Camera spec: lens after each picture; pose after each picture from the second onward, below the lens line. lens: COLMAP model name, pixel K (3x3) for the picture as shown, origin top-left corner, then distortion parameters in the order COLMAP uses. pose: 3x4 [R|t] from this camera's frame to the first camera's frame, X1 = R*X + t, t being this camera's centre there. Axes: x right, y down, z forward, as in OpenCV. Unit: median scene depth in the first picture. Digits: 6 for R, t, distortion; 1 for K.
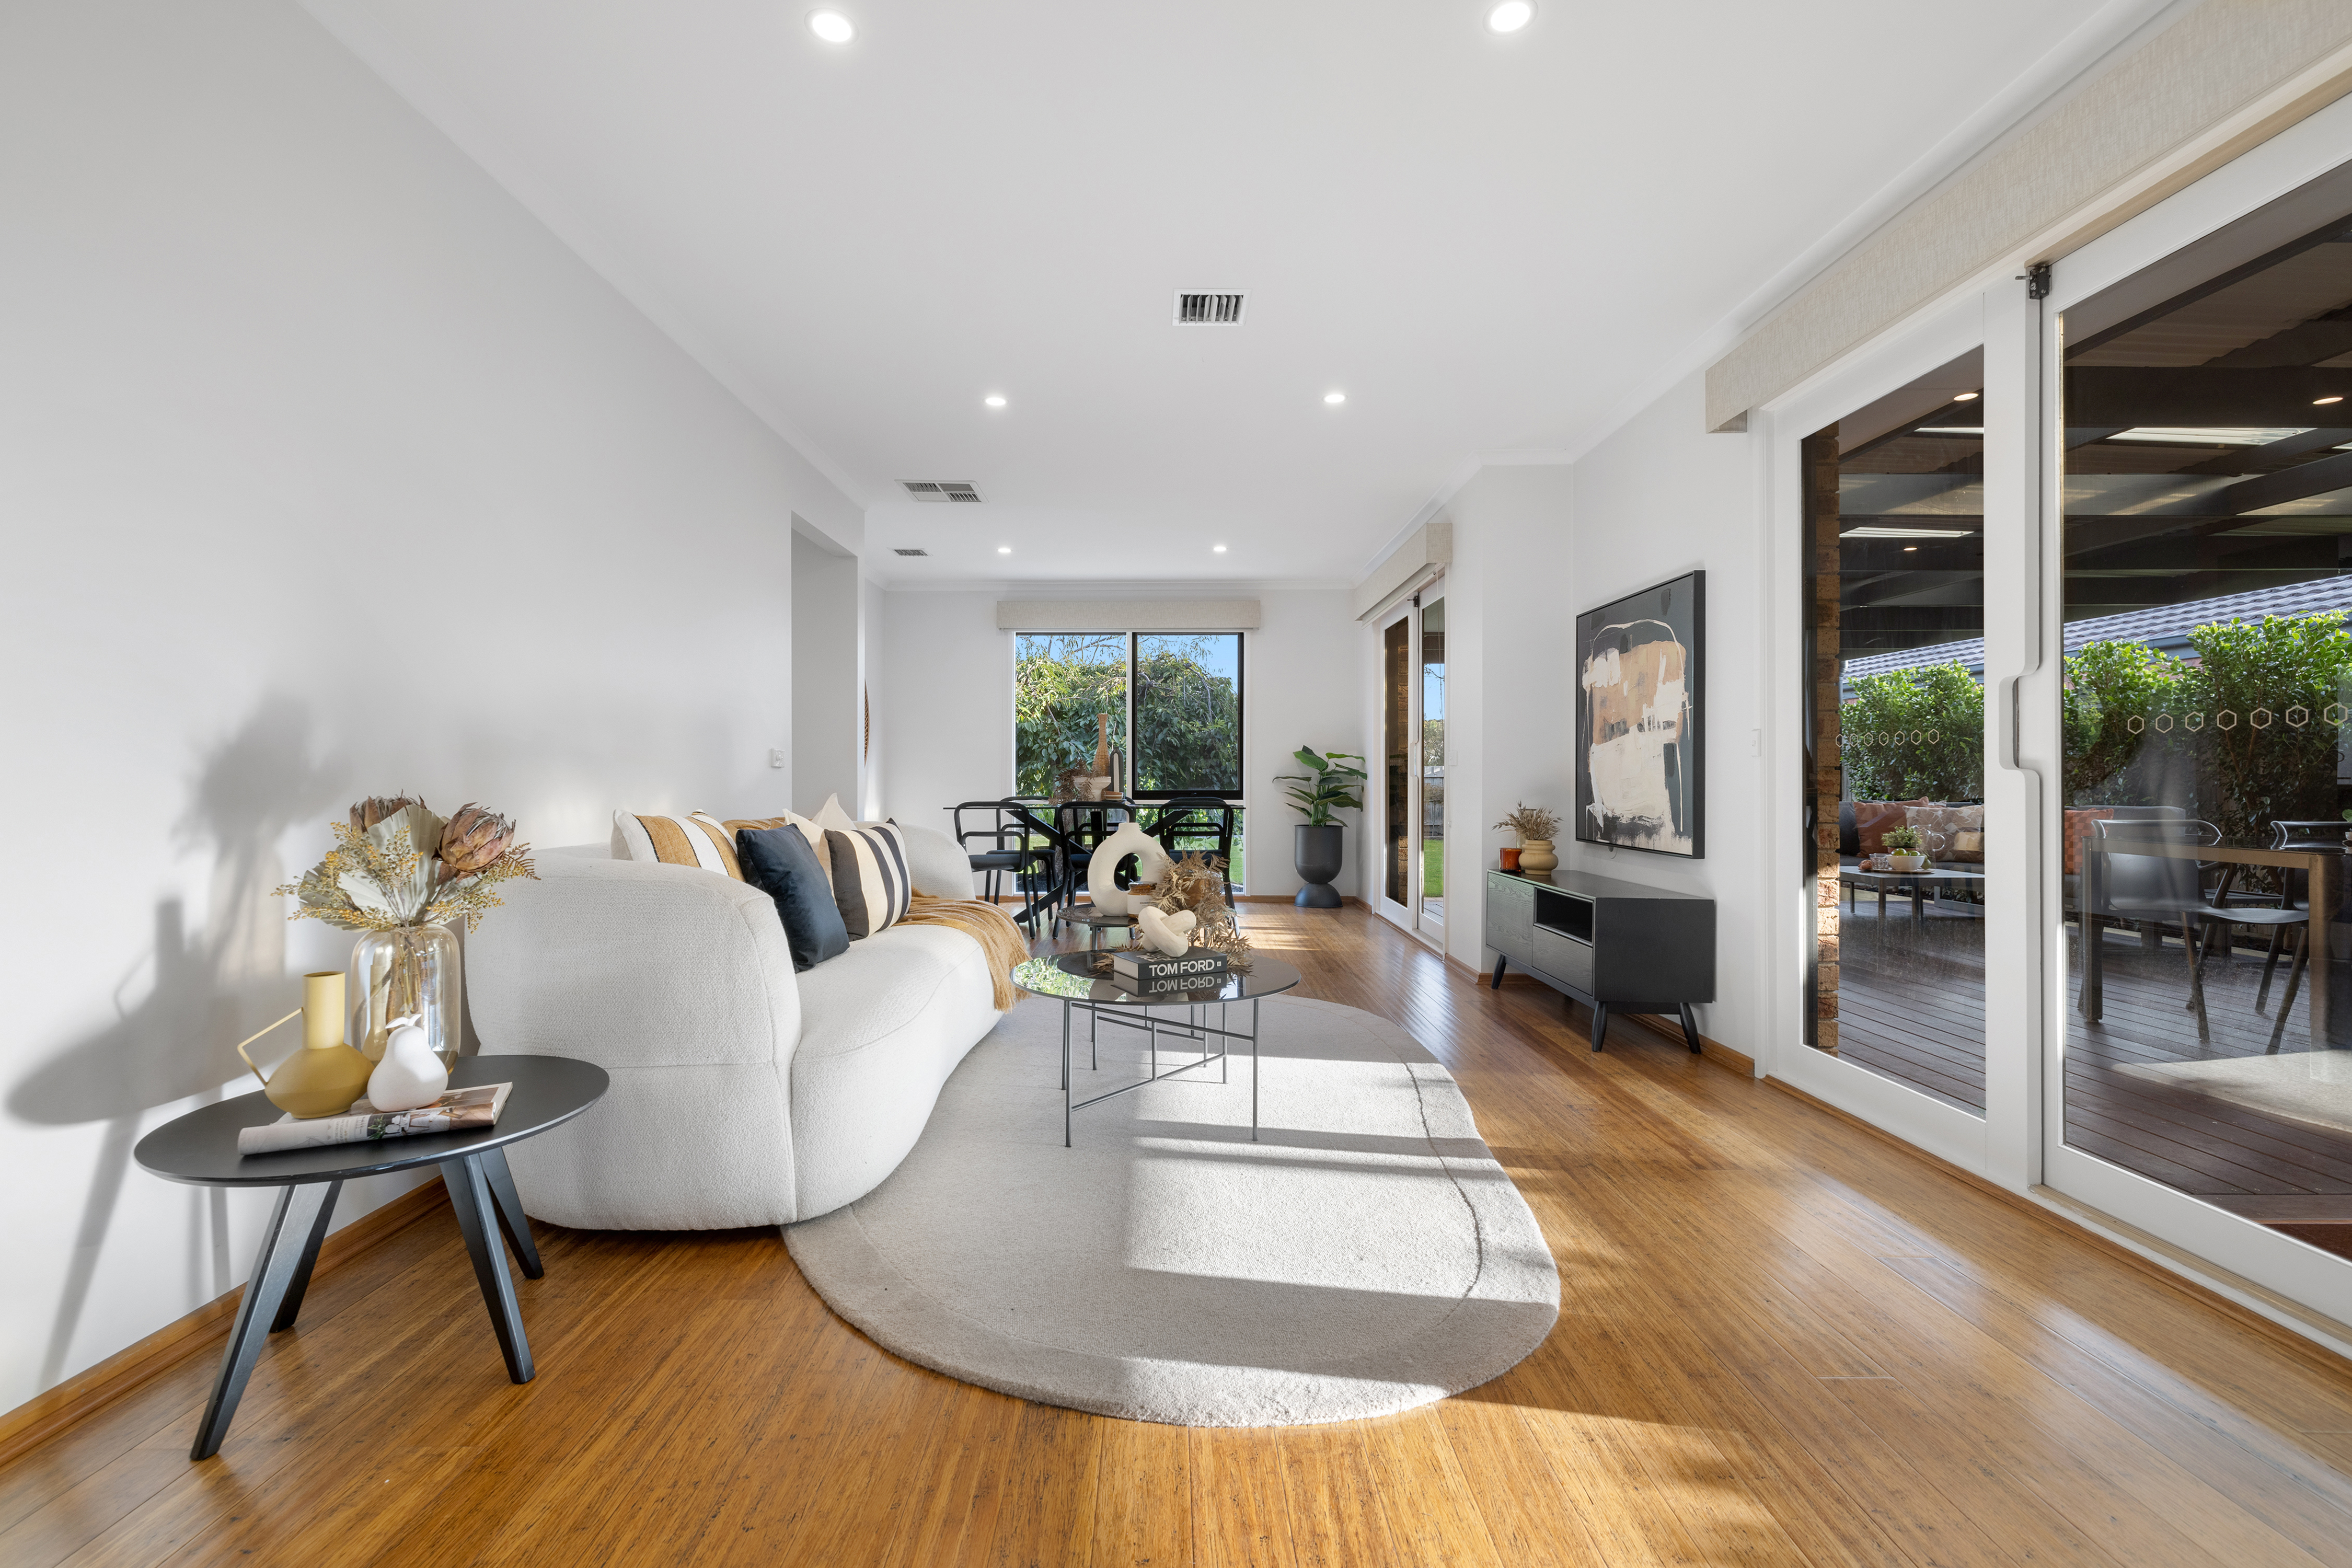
lens RADIAL K [[1016.7, 0, 1167.5], [0, 1016.7, 782.2], [0, 0, 1]] dist [0.000363, 0.000293]
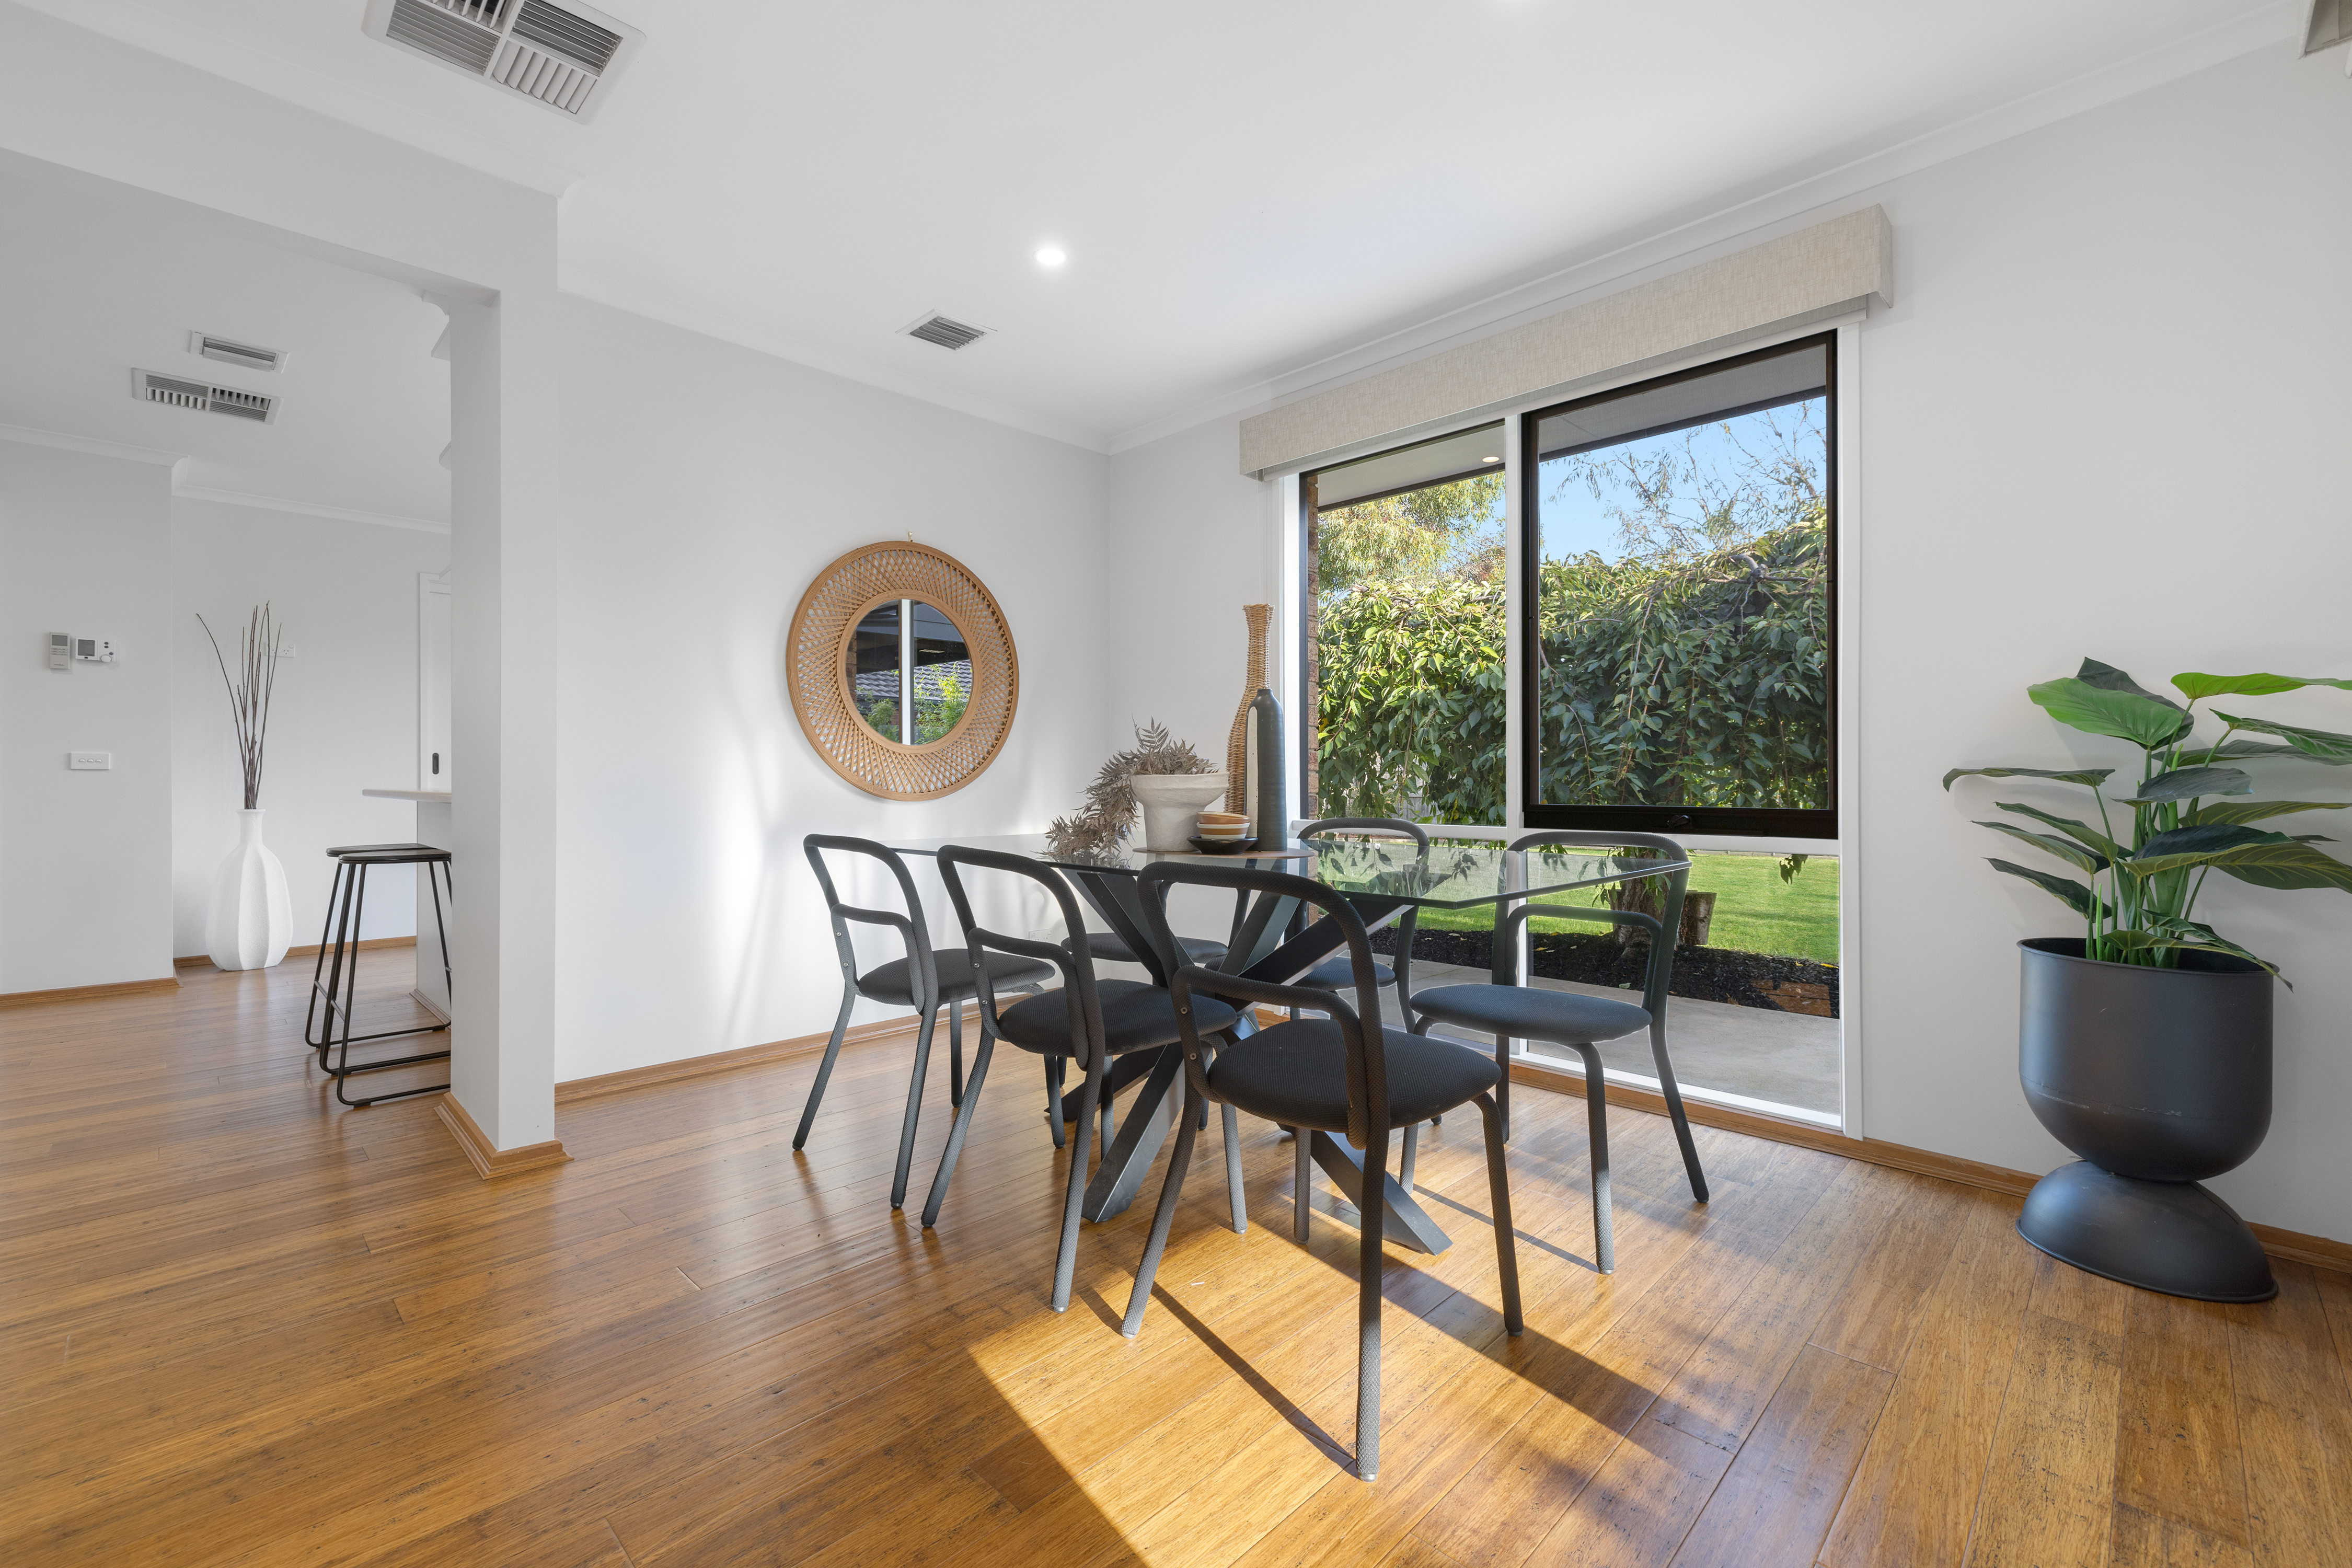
lens RADIAL K [[989.8, 0, 1170.0], [0, 989.8, 775.7], [0, 0, 1]] dist [-0.001252, 0.000460]
pose [[0.702528, -0.001592, -0.711655, 0.398779], [-0.000103, 0.999997, -0.002338, -0.007565], [0.711656, 0.001716, 0.702526, 1.652097]]
